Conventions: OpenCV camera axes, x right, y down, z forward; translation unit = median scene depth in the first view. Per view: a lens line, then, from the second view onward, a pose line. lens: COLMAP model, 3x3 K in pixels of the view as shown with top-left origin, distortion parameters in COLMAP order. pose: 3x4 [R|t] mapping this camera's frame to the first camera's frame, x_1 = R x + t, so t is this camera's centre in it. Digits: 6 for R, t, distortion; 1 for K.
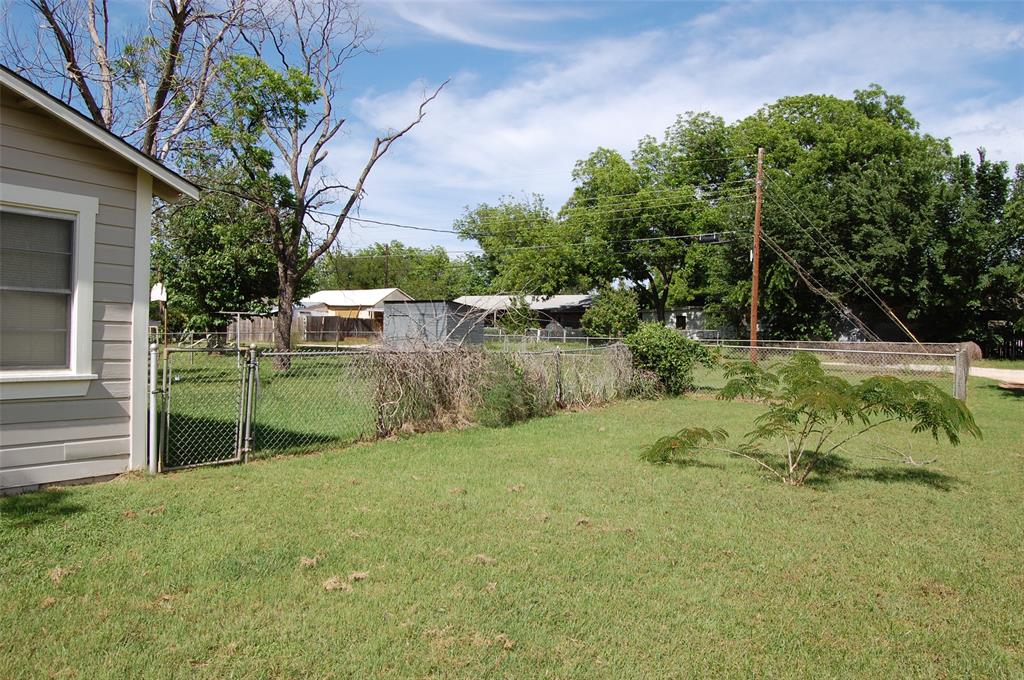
lens RADIAL K [[799.9, 0, 512.0], [0, 799.9, 340.0], [0, 0, 1]] dist [-0.098845, 0.042428]
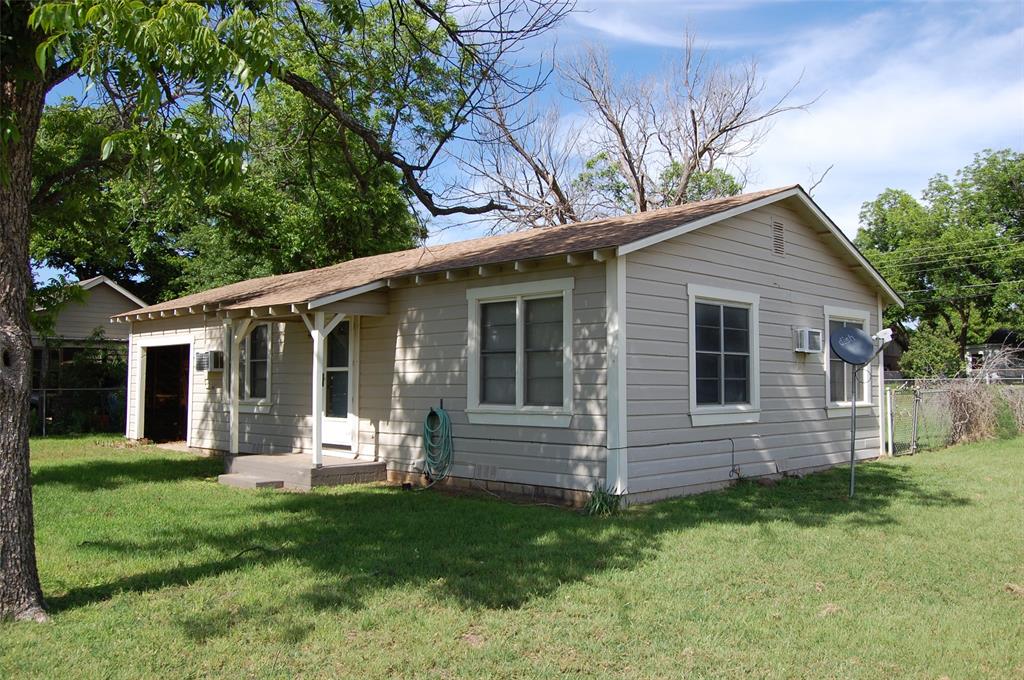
lens RADIAL K [[913.6, 0, 512.0], [0, 913.6, 340.0], [0, 0, 1]] dist [-0.006352, -0.014387]
pose [[0.979375, -0.022151, -0.200833, -0.124358], [0.013119, 0.998846, -0.046191, -0.003851], [0.201625, 0.042604, 0.978536, -0.211048]]
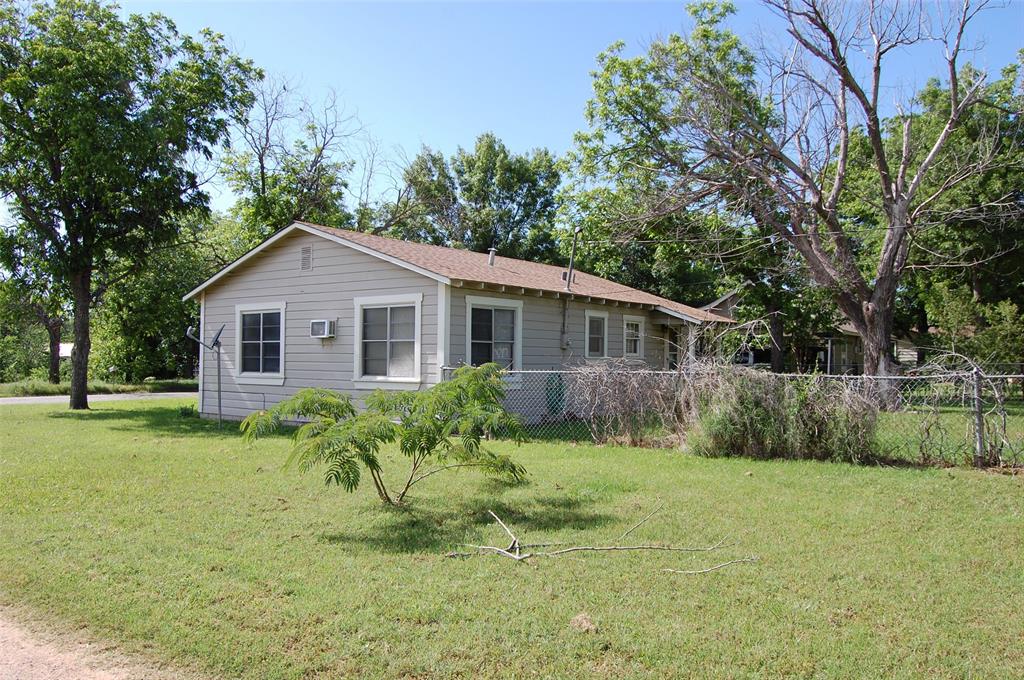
lens RADIAL K [[799.9, 0, 512.0], [0, 799.9, 340.0], [0, 0, 1]] dist [-0.098845, 0.042428]
pose [[-0.143655, -0.058508, -0.987897, 1.703759], [-0.021407, 0.998201, -0.056006, 0.047519], [0.989396, 0.013103, -0.144649, 2.014430]]
